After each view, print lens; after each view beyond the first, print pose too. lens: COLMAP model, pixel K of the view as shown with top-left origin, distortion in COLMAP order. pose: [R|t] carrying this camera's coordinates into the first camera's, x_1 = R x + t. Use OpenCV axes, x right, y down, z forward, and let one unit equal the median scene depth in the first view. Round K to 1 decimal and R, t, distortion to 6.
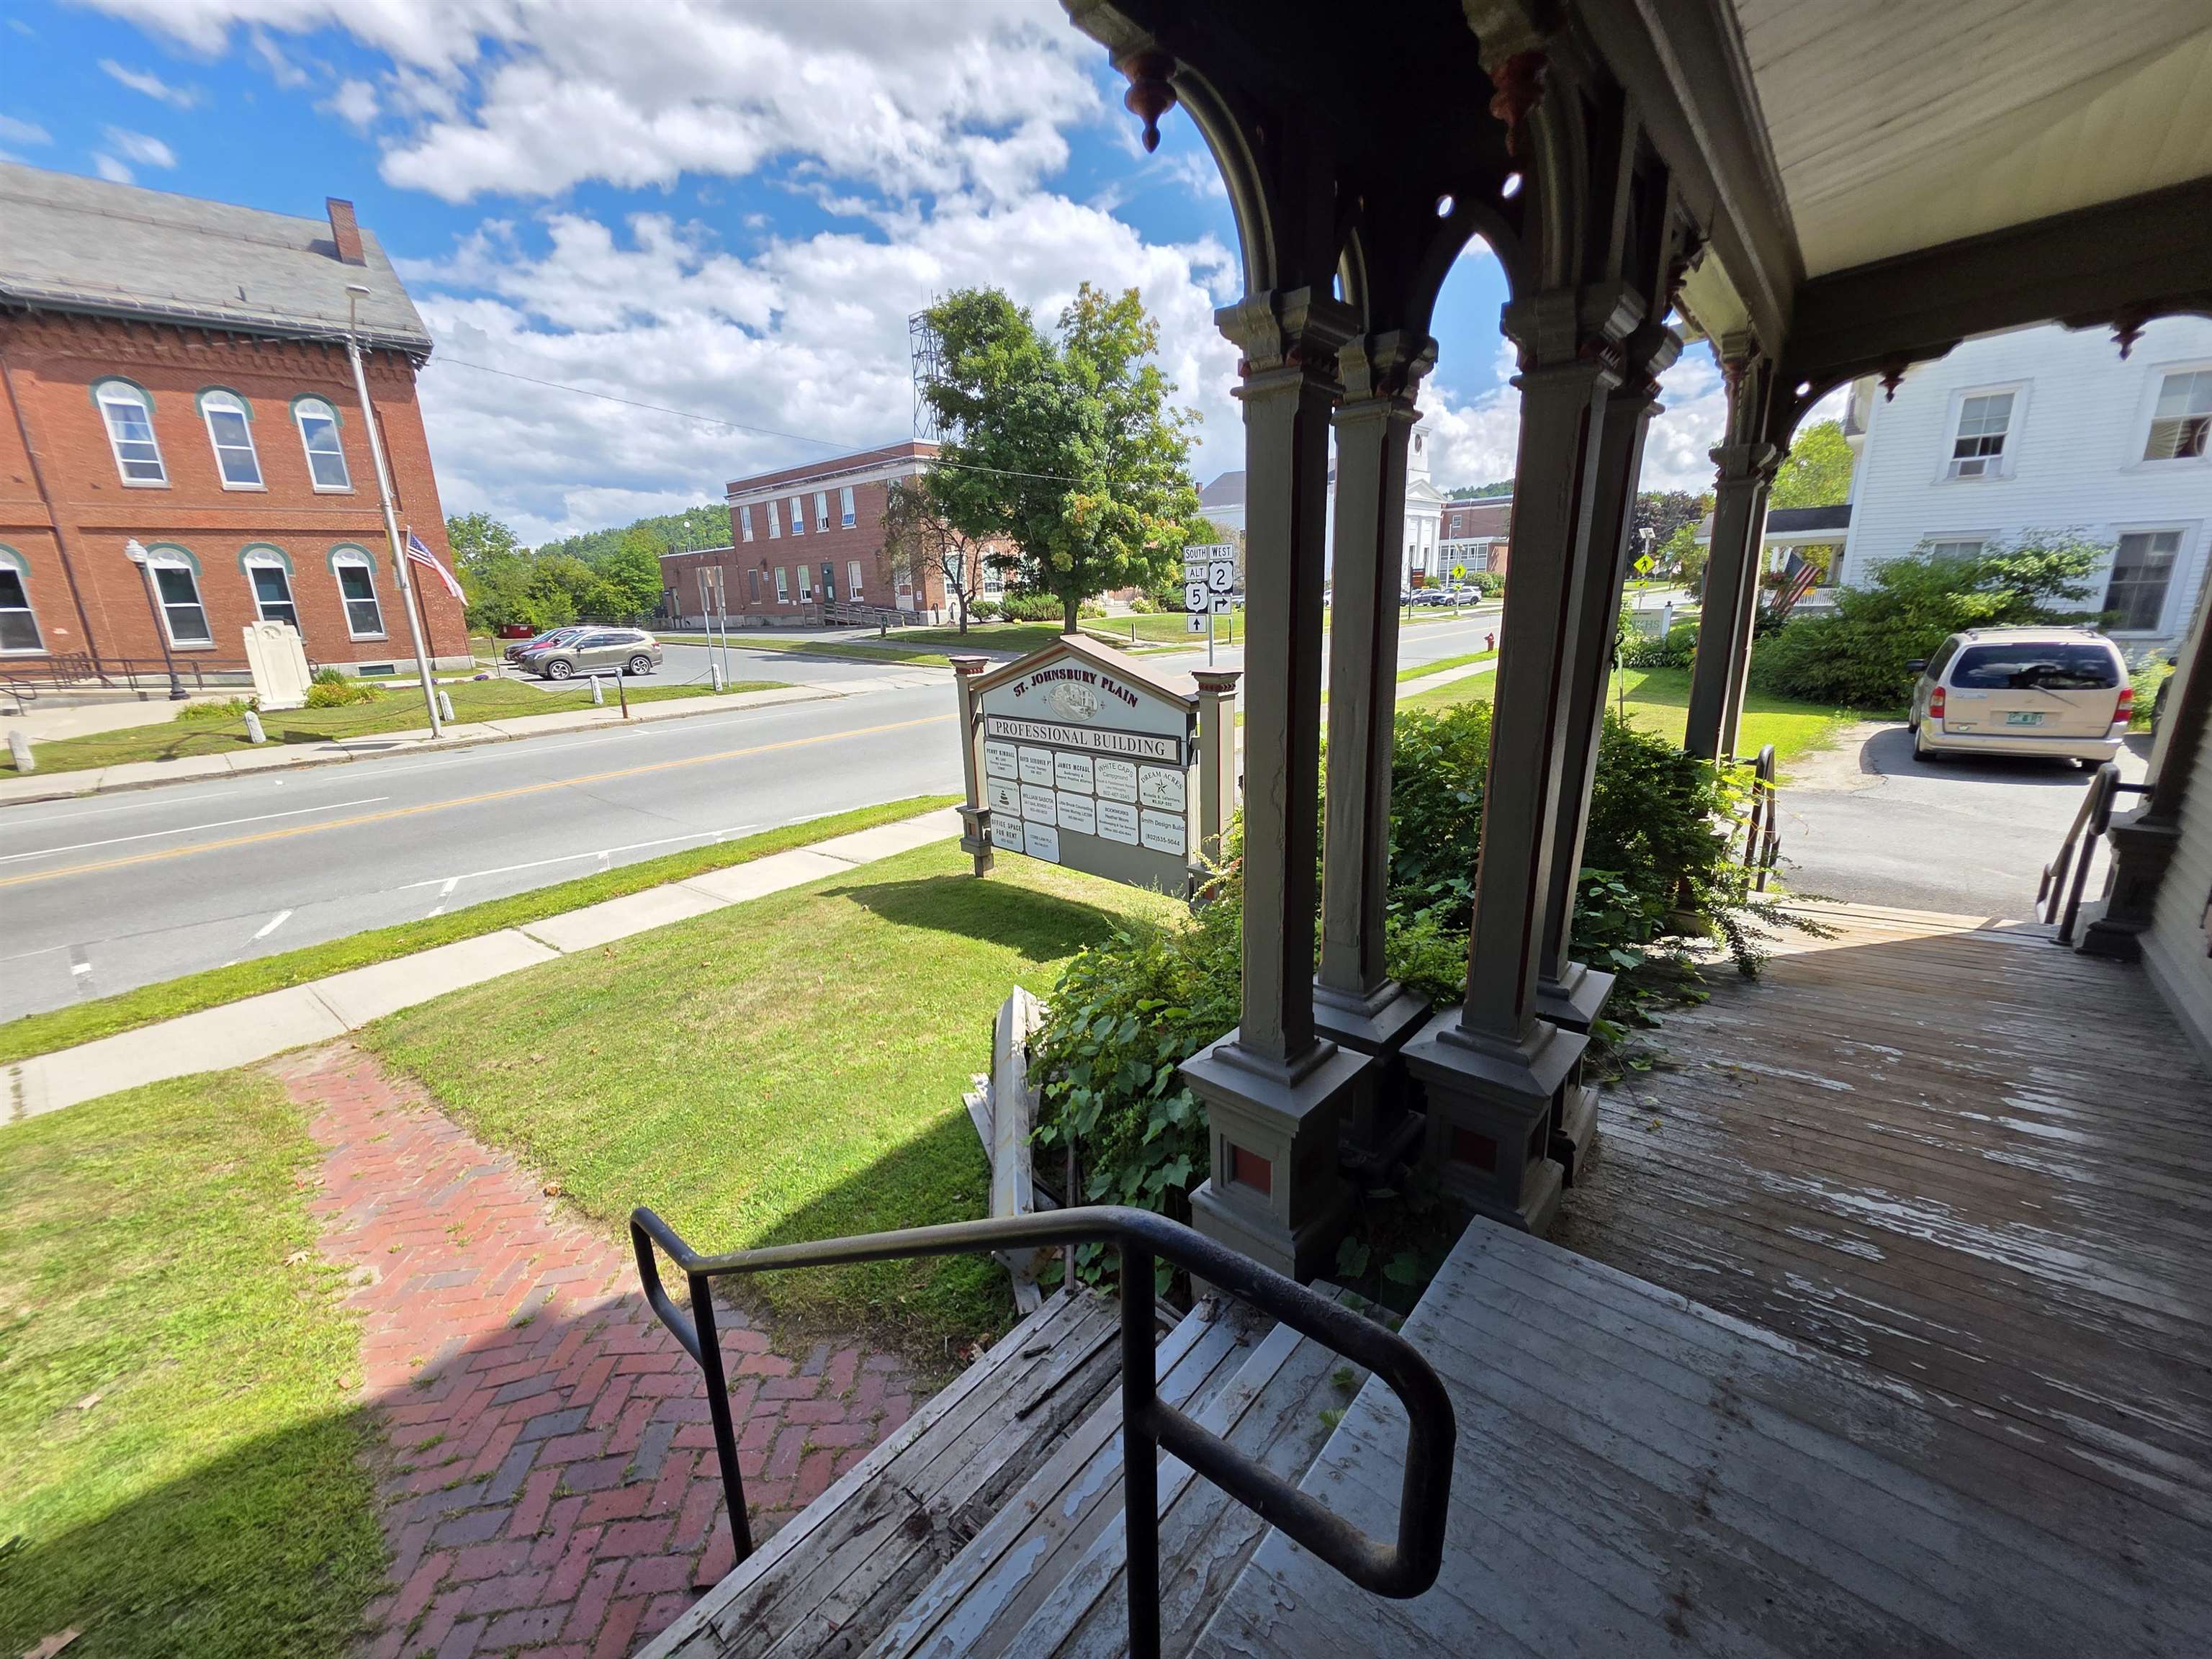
lens RADIAL K [[889.6, 0, 1097.3], [0, 889.6, 833.2], [0, 0, 1]] dist [-0.000299, 0.002952]
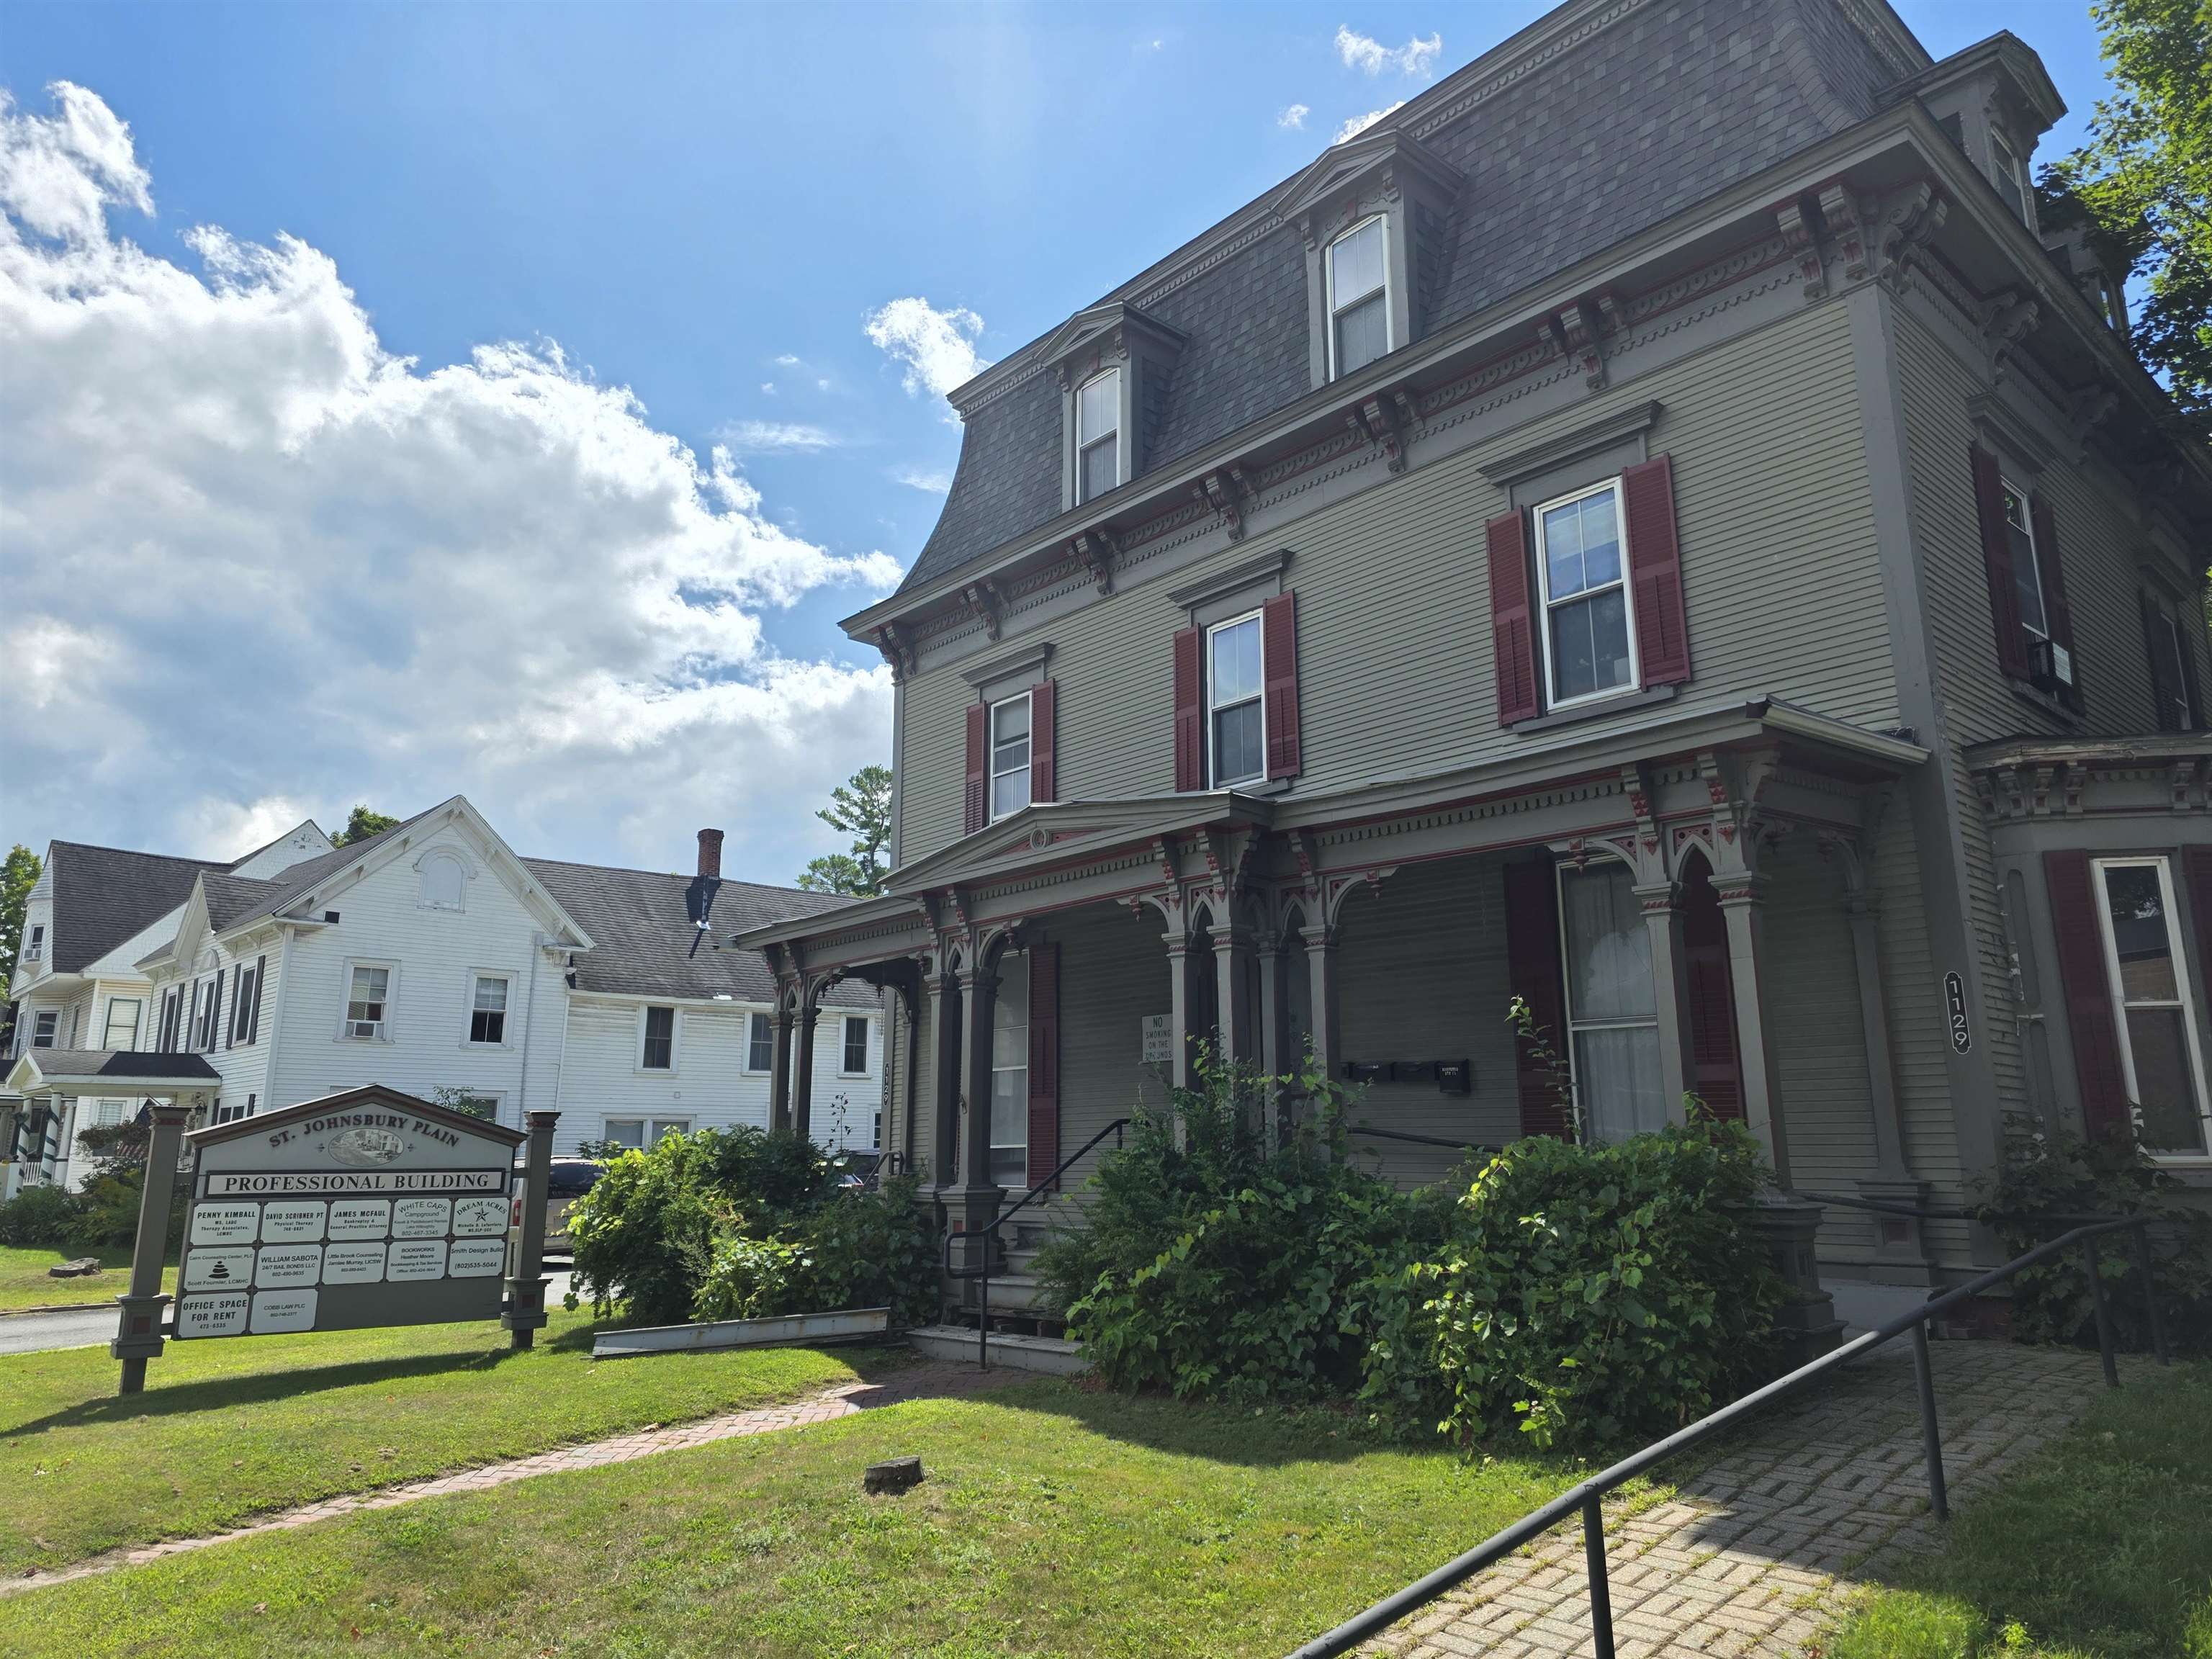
lens RADIAL K [[1479.1, 0, 1106.7], [0, 1479.1, 822.5], [0, 0, 1]] dist [0.042050, 0.001004]
pose [[0.122834, 0.252245, 0.959836, -1.709479], [0.258385, 0.925676, -0.276334, 0.208517], [-0.958201, 0.281950, 0.048528, -0.012552]]
